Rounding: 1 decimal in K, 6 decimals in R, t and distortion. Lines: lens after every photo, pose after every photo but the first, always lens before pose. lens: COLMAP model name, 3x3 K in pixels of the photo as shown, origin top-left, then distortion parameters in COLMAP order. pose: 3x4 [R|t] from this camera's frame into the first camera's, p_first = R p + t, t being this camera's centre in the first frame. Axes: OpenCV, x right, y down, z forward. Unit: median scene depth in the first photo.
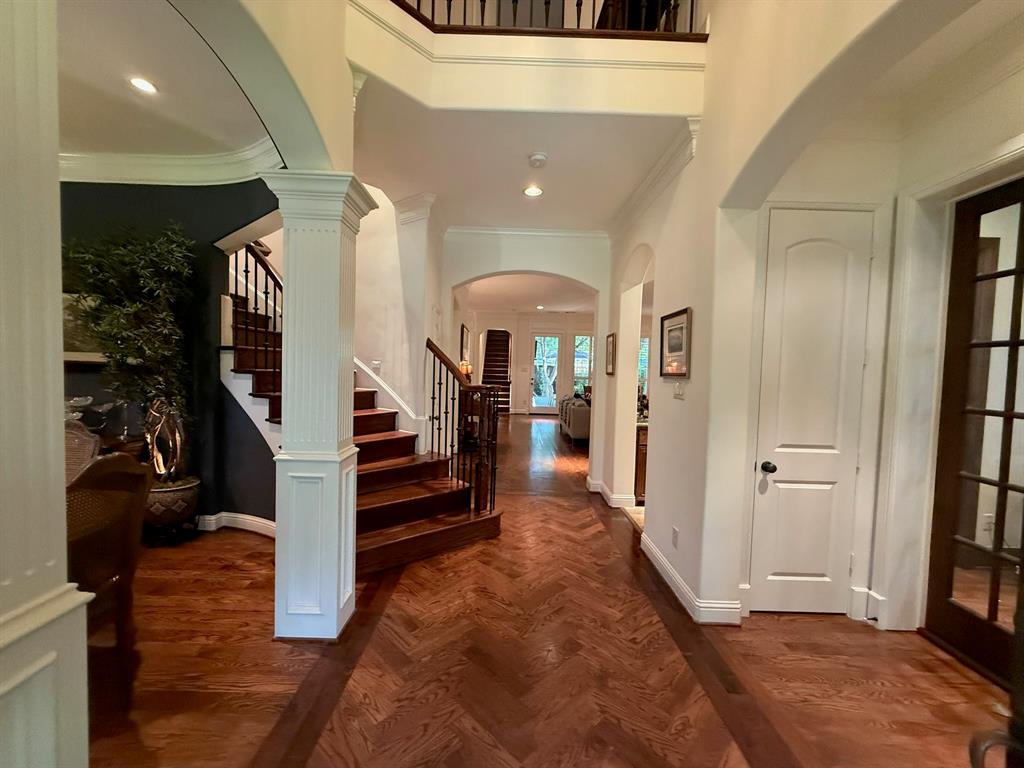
lens RADIAL K [[412.8, 0, 511.9], [0, 412.8, 384.2], [0, 0, 1]] dist [-0.001380, -0.000058]
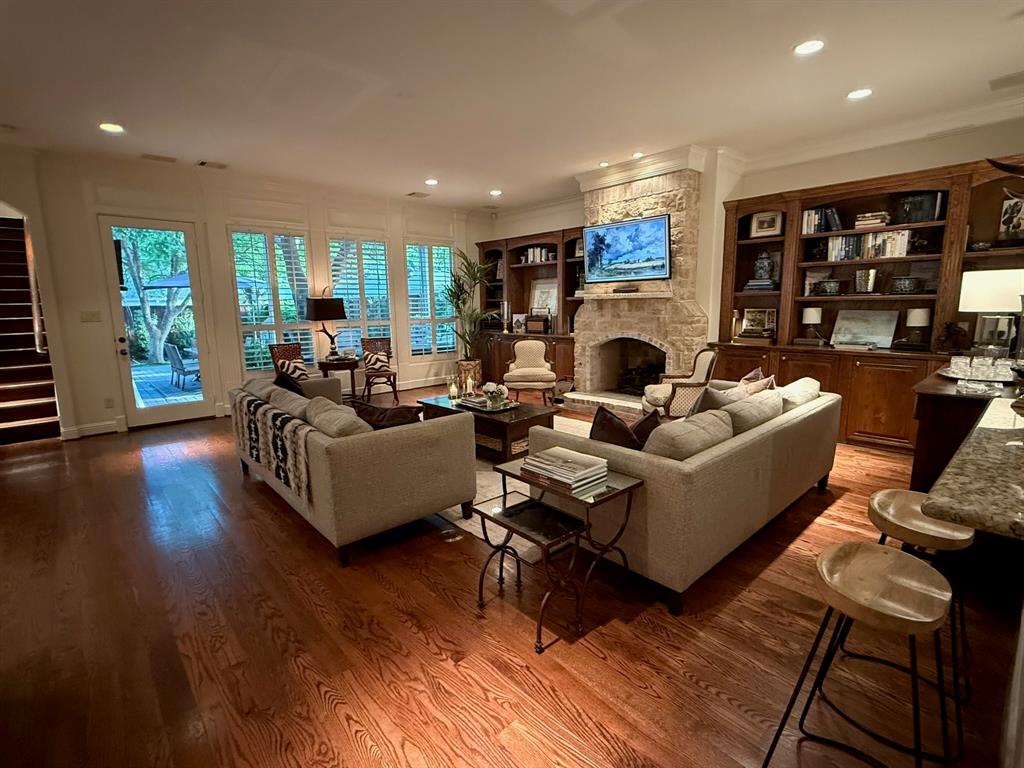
lens RADIAL K [[483.4, 0, 508.8], [0, 483.4, 386.5], [0, 0, 1]] dist [-0.000449, -0.000379]
pose [[0.747750, -0.151961, 0.646358, 0.020953], [0.066430, 0.985696, 0.154890, -0.016017], [-0.660649, -0.072882, 0.747149, 0.422756]]
